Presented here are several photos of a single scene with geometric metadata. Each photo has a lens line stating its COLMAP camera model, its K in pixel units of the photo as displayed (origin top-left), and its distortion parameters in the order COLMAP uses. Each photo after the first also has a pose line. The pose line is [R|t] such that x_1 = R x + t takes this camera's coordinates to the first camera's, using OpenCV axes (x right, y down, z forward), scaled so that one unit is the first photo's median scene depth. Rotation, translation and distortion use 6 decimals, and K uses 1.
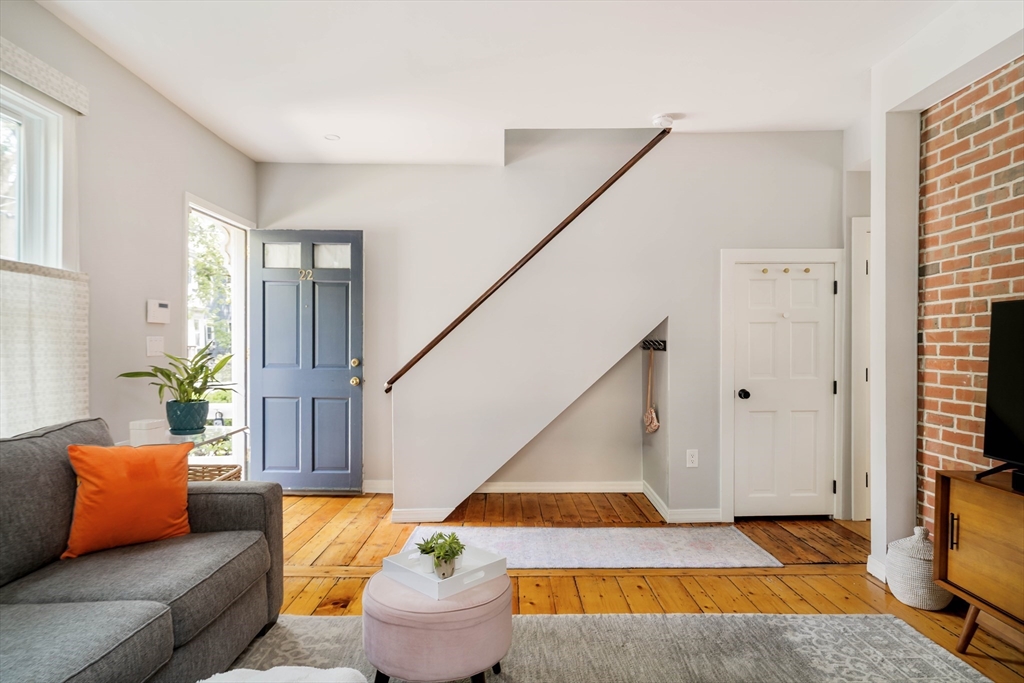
lens RADIAL K [[608.1, 0, 511.8], [0, 608.1, 345.3], [0, 0, 1]] dist [-0.001335, 0.000103]
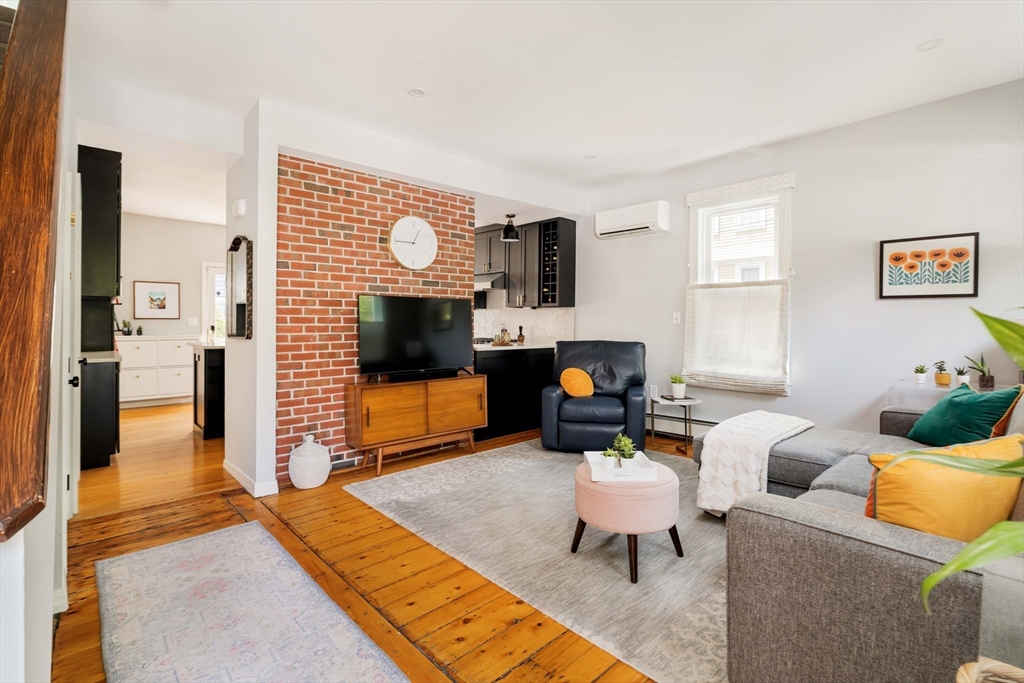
lens RADIAL K [[478.5, 0, 519.9], [0, 478.5, 323.7], [0, 0, 1]] dist [0.002956, 0.000391]
pose [[-0.693006, 0.012220, 0.720828, -0.571137], [0.009929, 0.999923, -0.007406, 0.033407], [-0.720863, 0.002025, -0.693074, 1.472698]]
